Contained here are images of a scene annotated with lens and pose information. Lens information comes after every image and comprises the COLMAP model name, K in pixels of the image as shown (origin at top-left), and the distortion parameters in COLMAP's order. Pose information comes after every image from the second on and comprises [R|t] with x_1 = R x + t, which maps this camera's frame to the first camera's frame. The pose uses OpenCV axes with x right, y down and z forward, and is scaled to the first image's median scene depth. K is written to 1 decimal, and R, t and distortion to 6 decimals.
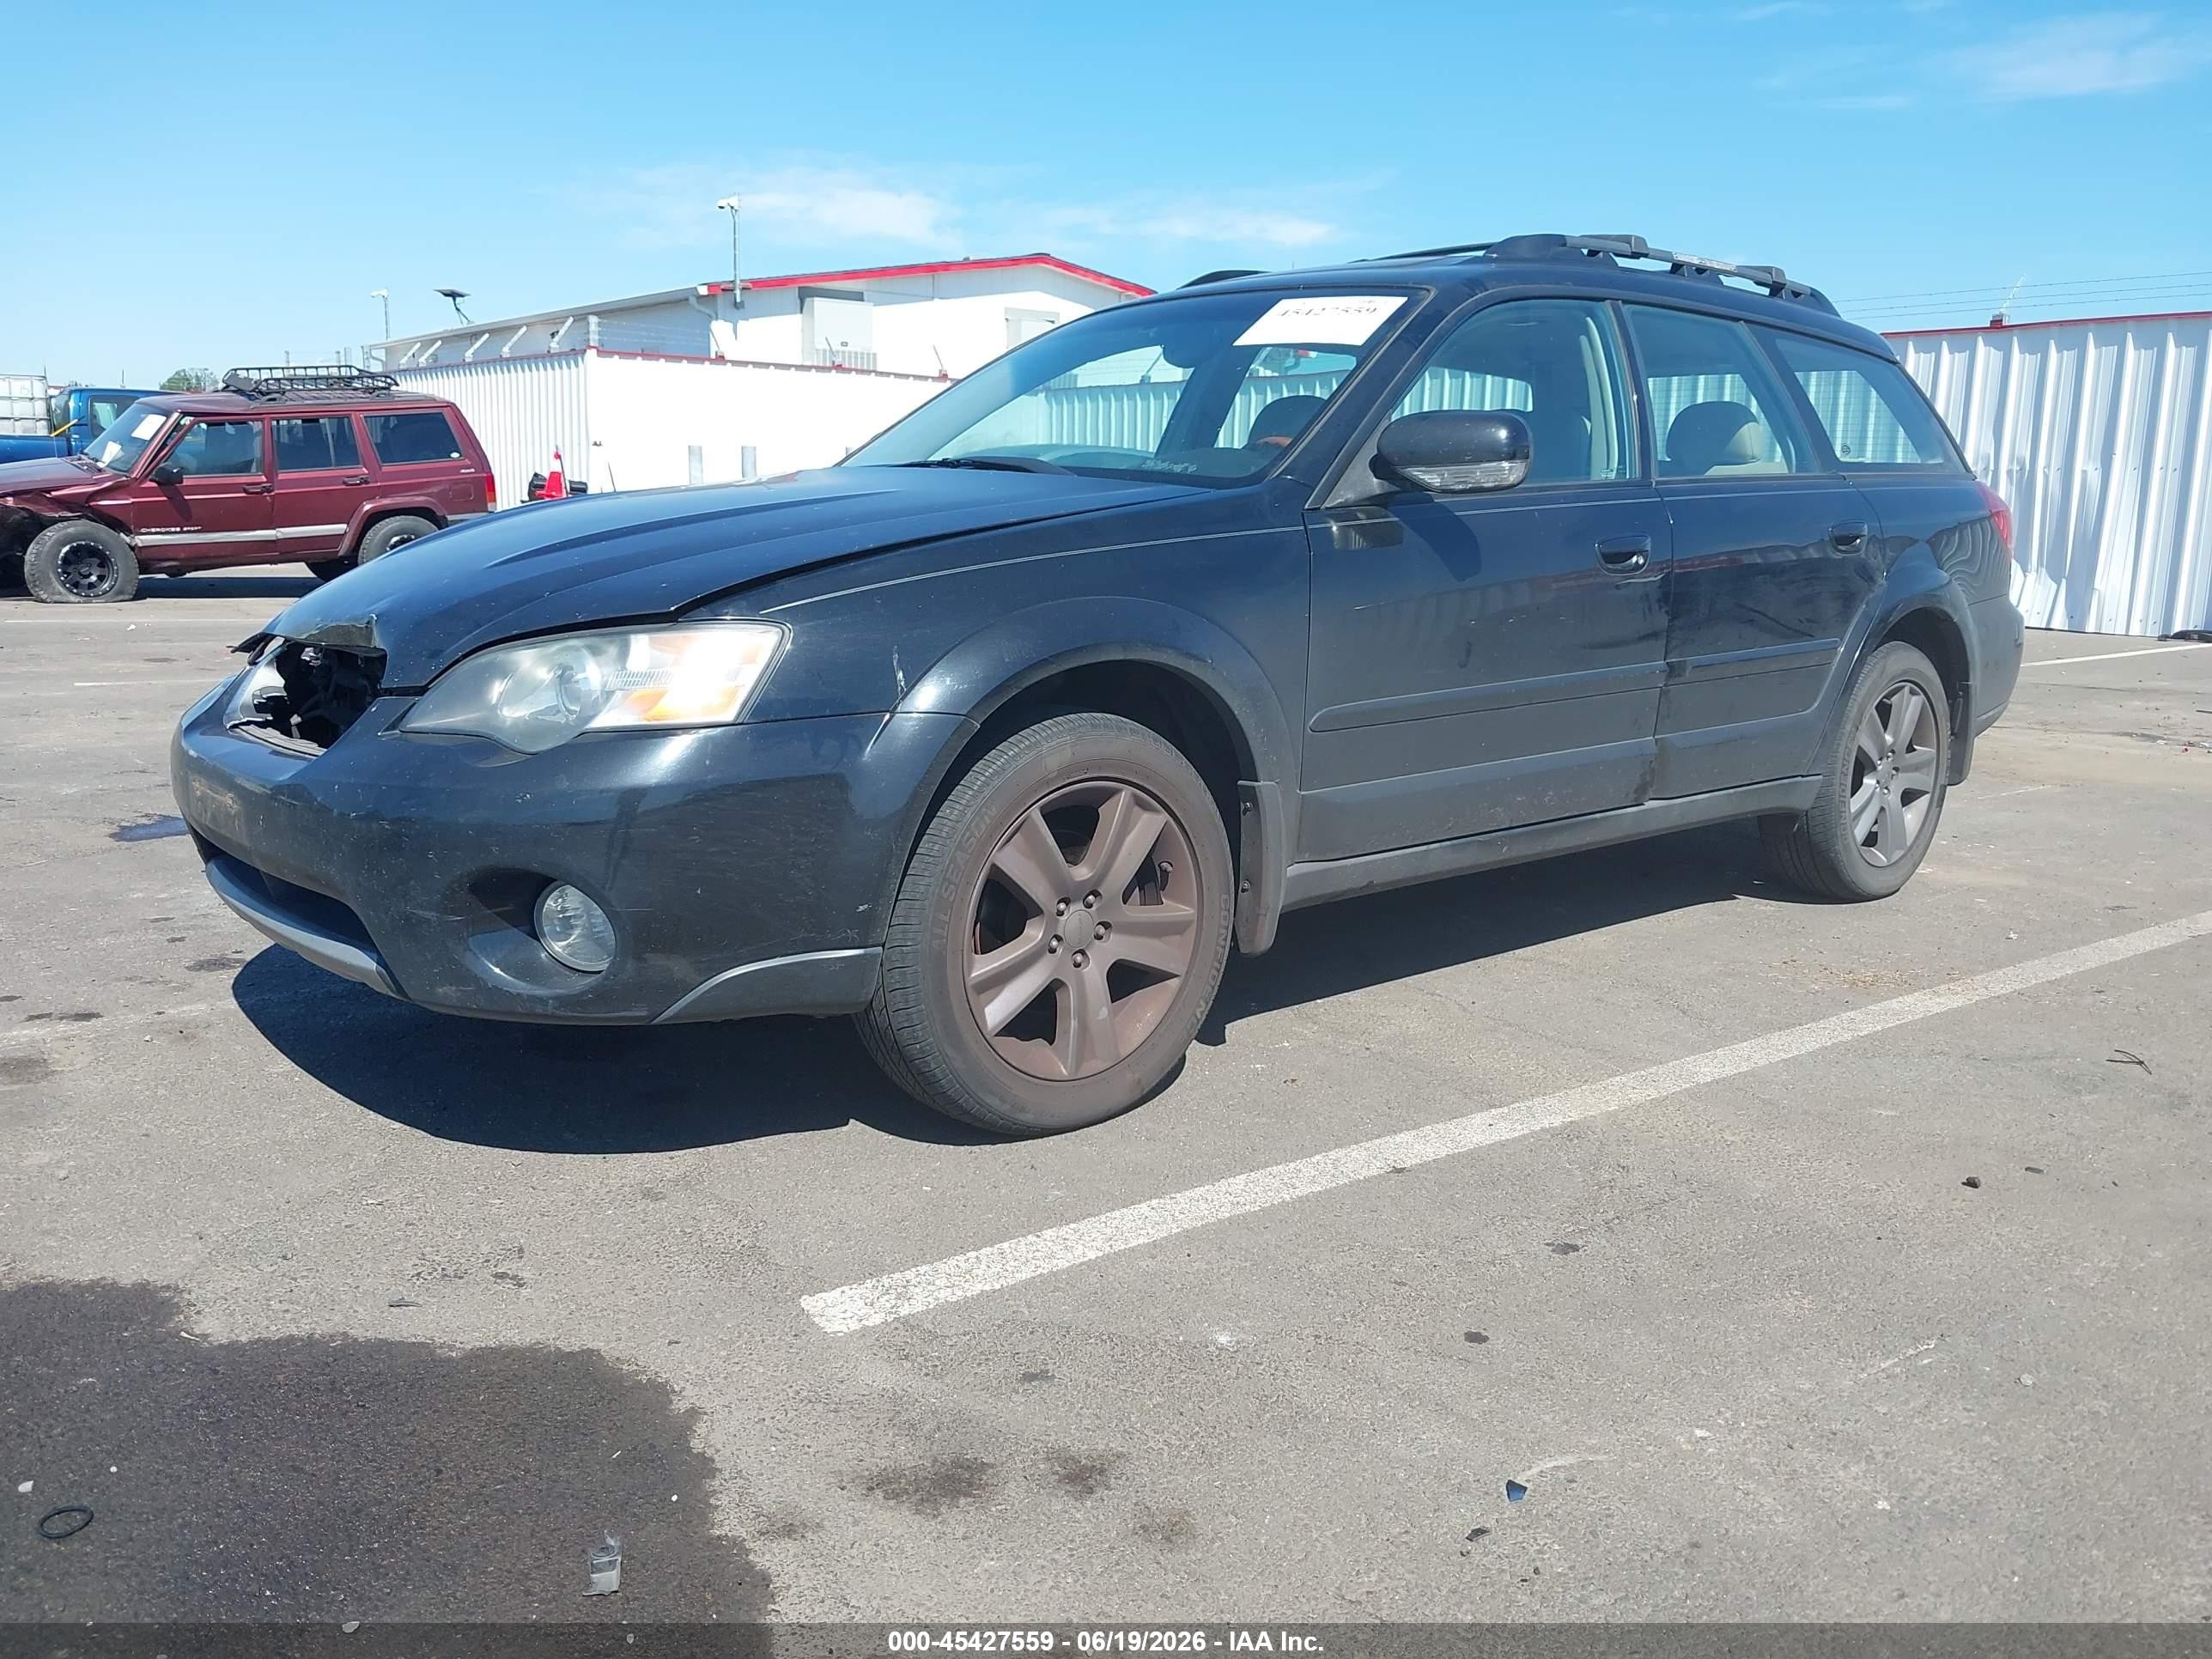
lens RADIAL K [[1777.4, 0, 1110.8], [0, 1777.4, 811.3], [0, 0, 1]] dist [0.007294, -0.000834]
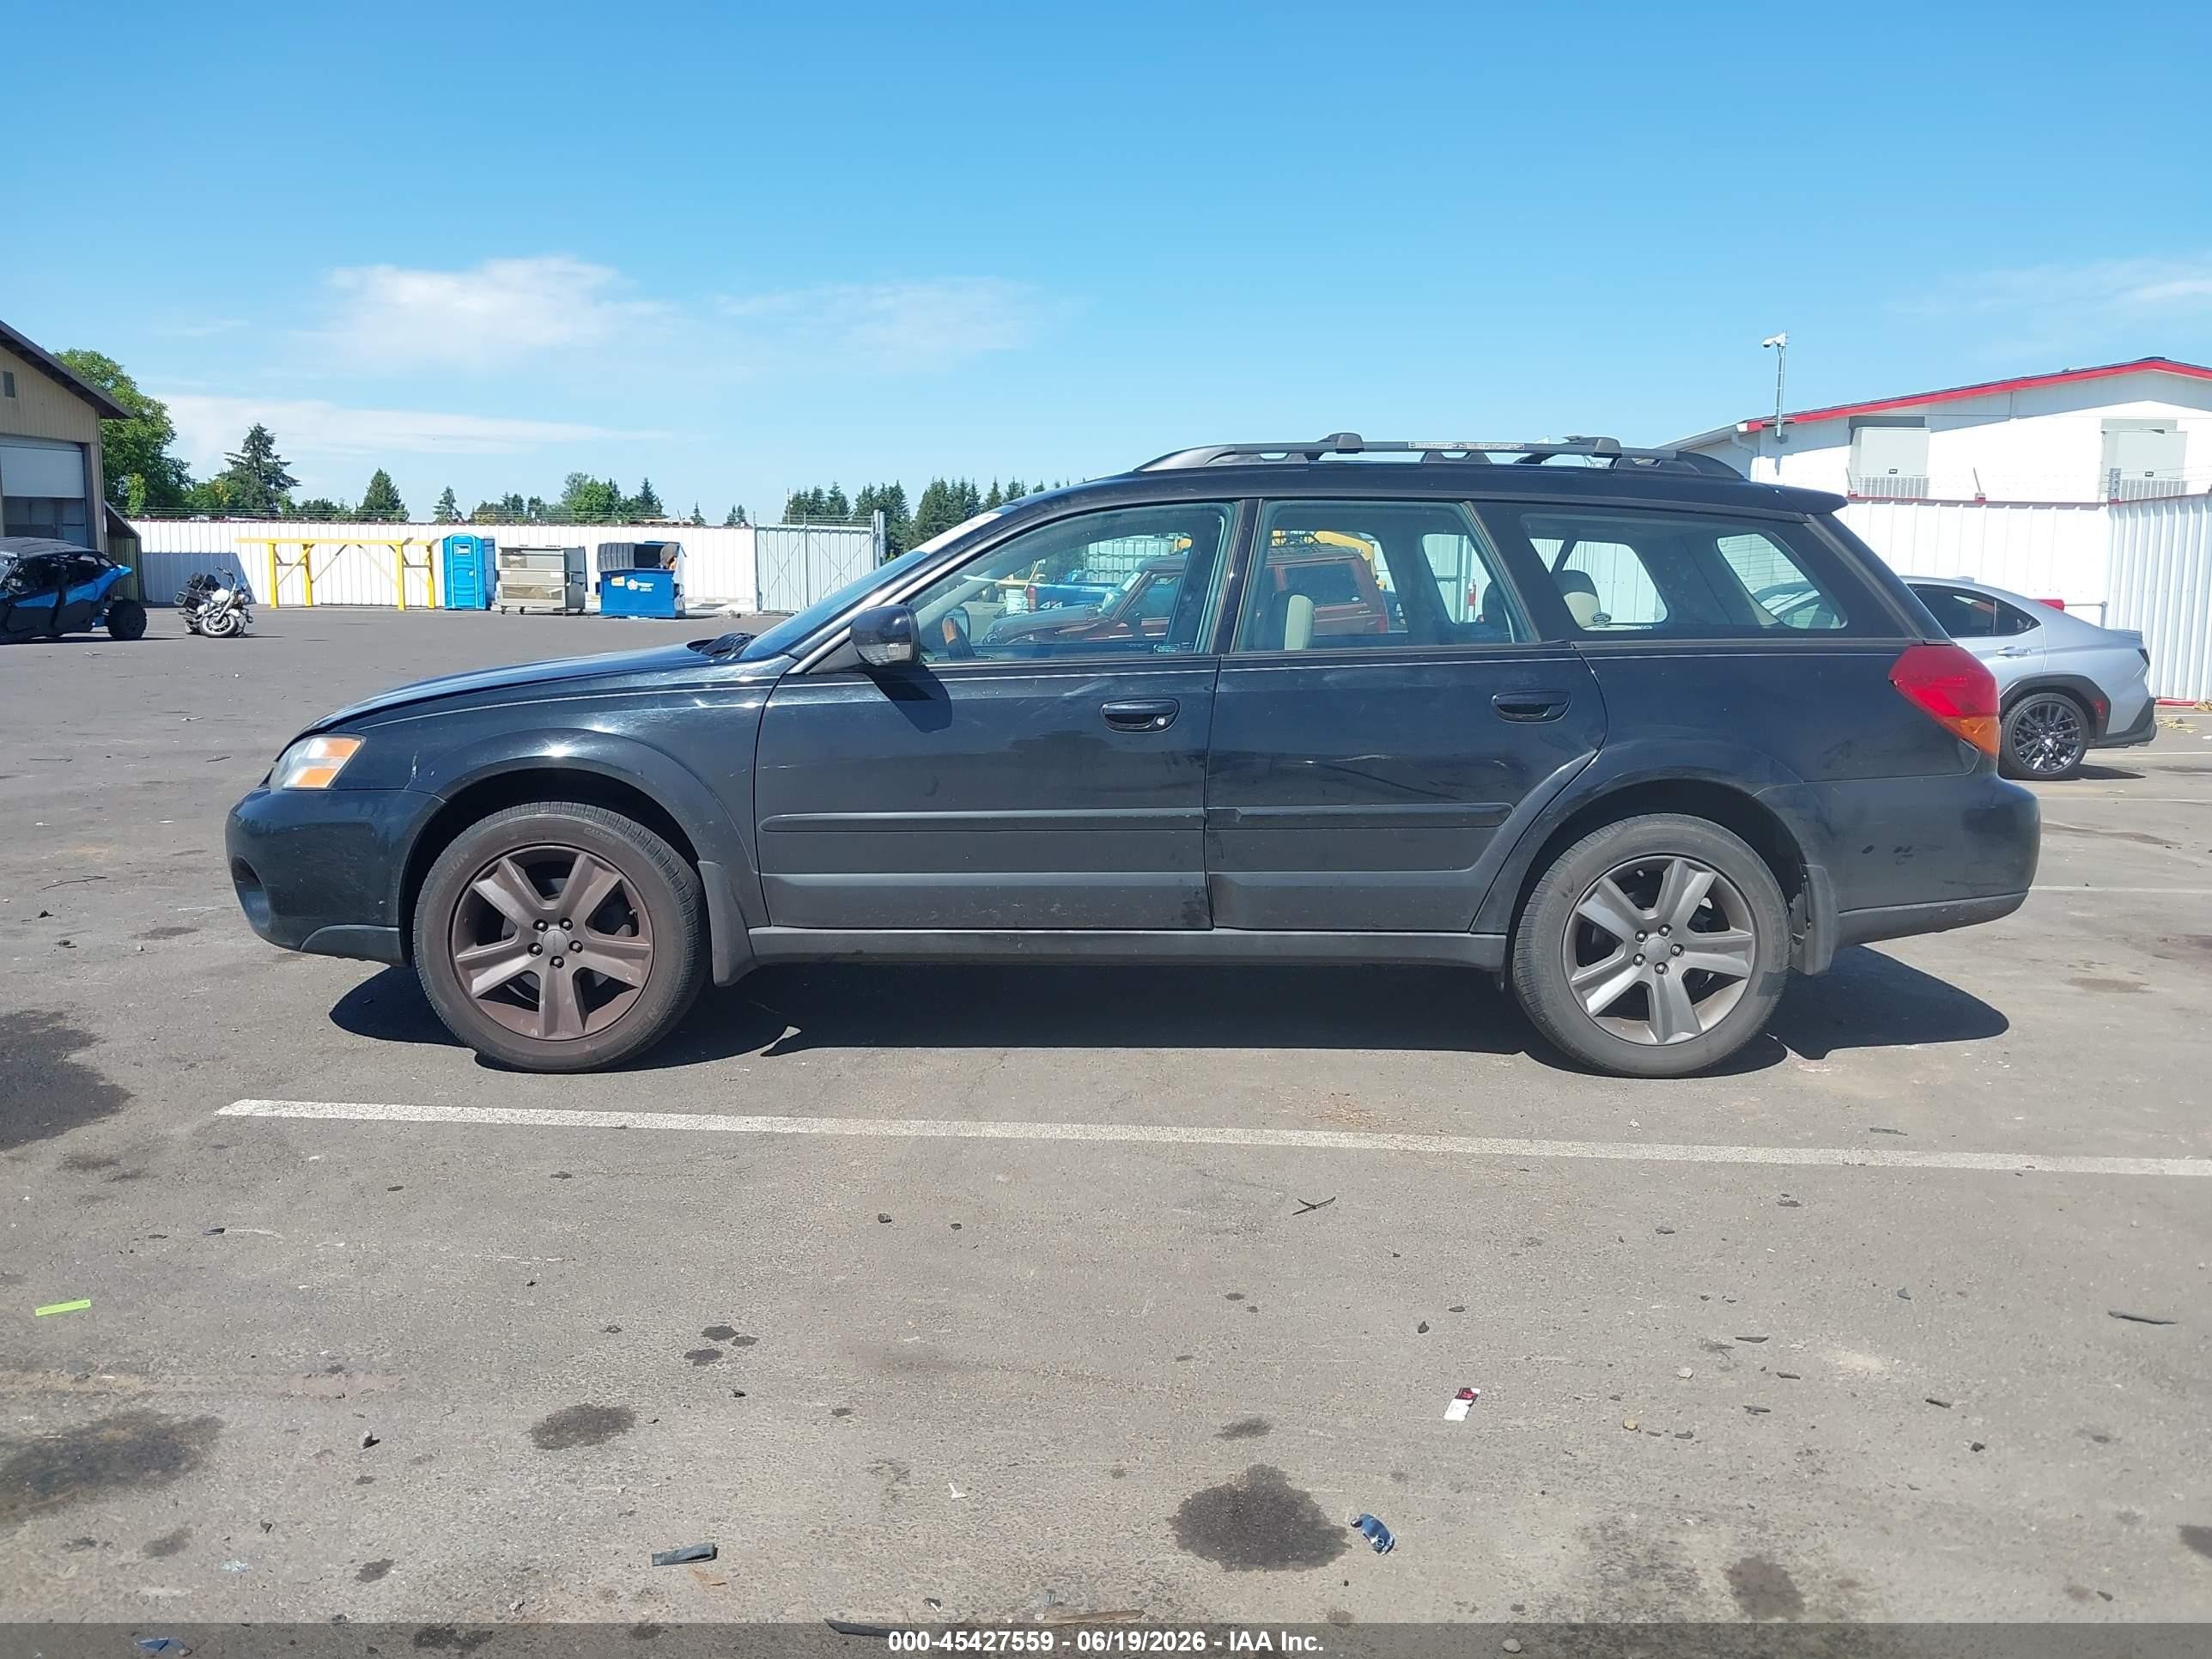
lens RADIAL K [[1823.2, 0, 1151.1], [0, 1823.2, 812.2], [0, 0, 1]] dist [0.026504, -0.033037]
pose [[0.763378, 0.066985, -0.642470, 0.951613], [-0.112540, 0.993189, -0.030168, -0.038406], [0.636073, 0.095333, 0.765717, 0.067371]]
